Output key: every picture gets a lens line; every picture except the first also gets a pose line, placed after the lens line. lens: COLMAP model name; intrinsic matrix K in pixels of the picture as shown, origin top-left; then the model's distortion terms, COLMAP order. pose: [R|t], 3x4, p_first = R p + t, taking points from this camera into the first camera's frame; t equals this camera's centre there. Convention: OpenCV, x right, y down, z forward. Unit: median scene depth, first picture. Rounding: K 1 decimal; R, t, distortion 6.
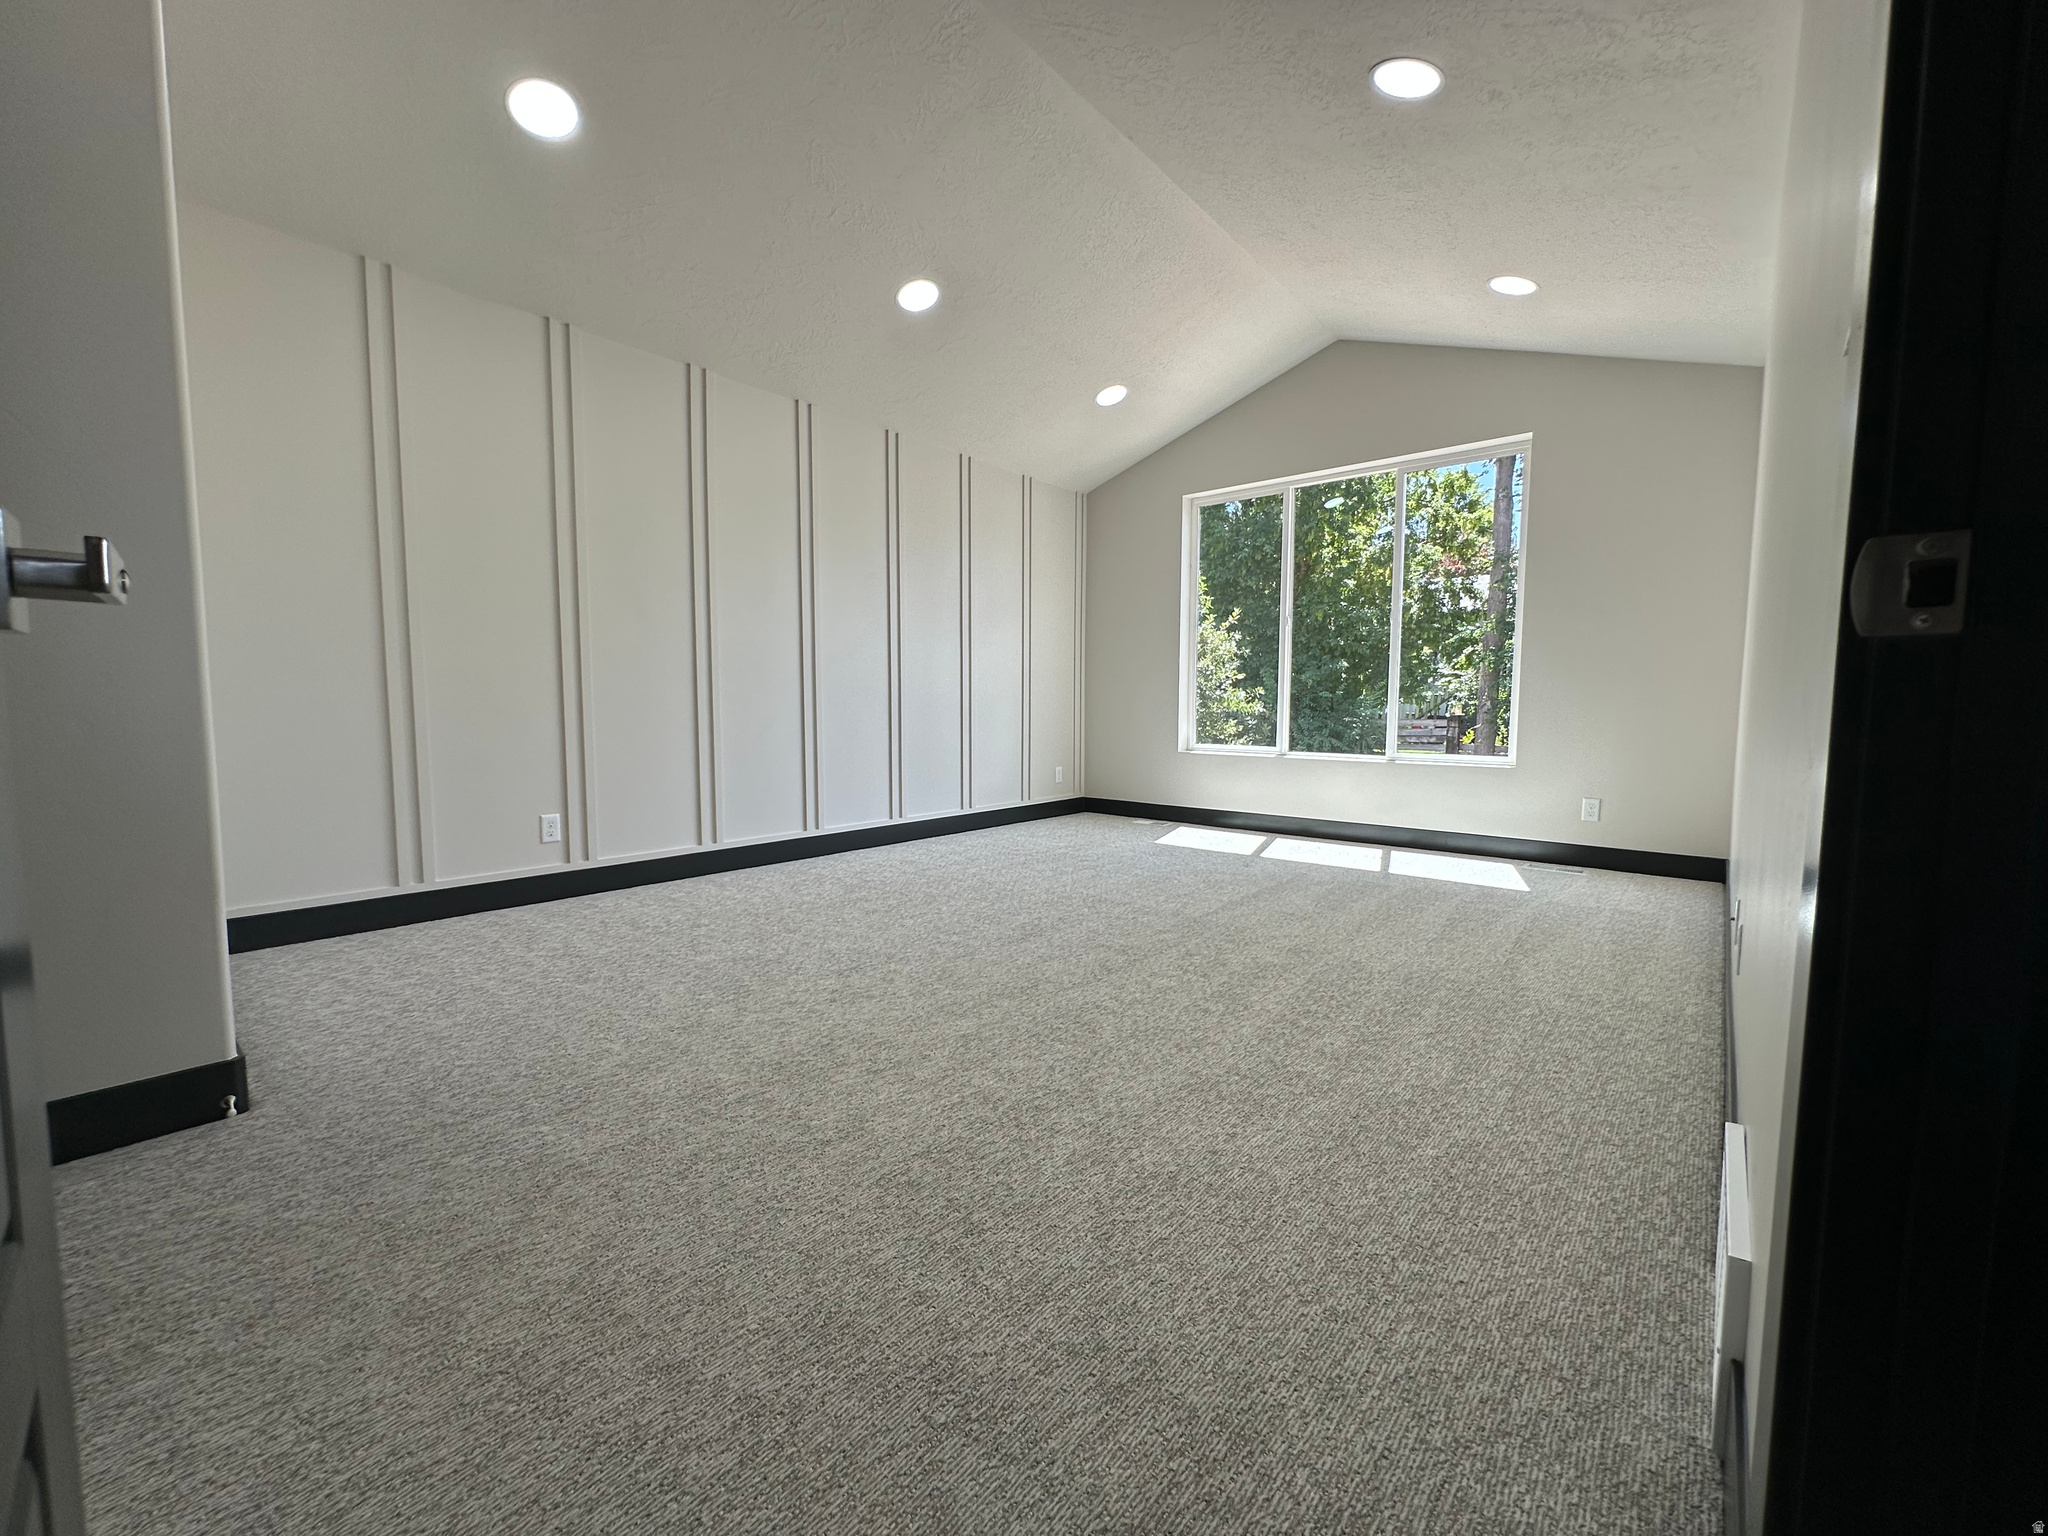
lens RADIAL K [[820.3, 0, 1023.1], [0, 820.3, 766.9], [0, 0, 1]] dist [0.000514, 0.000270]
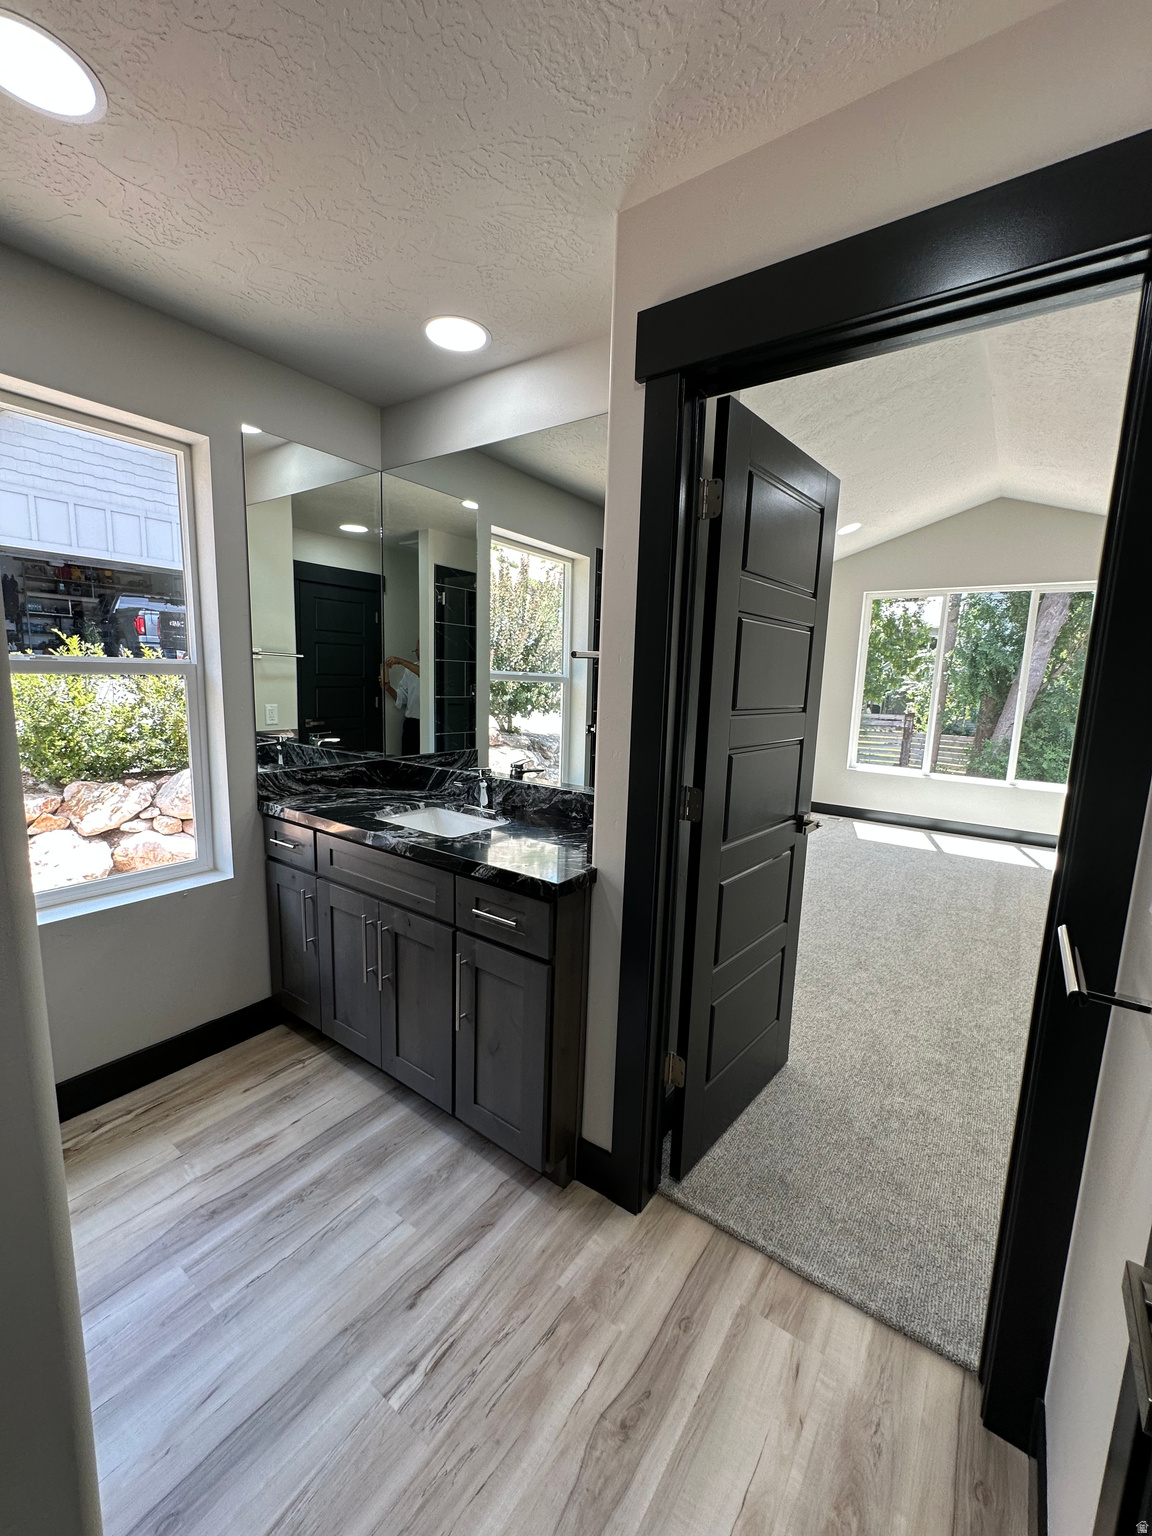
lens RADIAL K [[615.2, 0, 580.9], [0, 615.2, 768.1], [0, 0, 1]] dist [0.000514, 0.000270]
pose [[0.996107, 0.015695, 0.086744, -0.438528], [-0.021911, 0.997222, 0.071185, -0.101824], [-0.085386, -0.072808, 0.993684, -0.049628]]
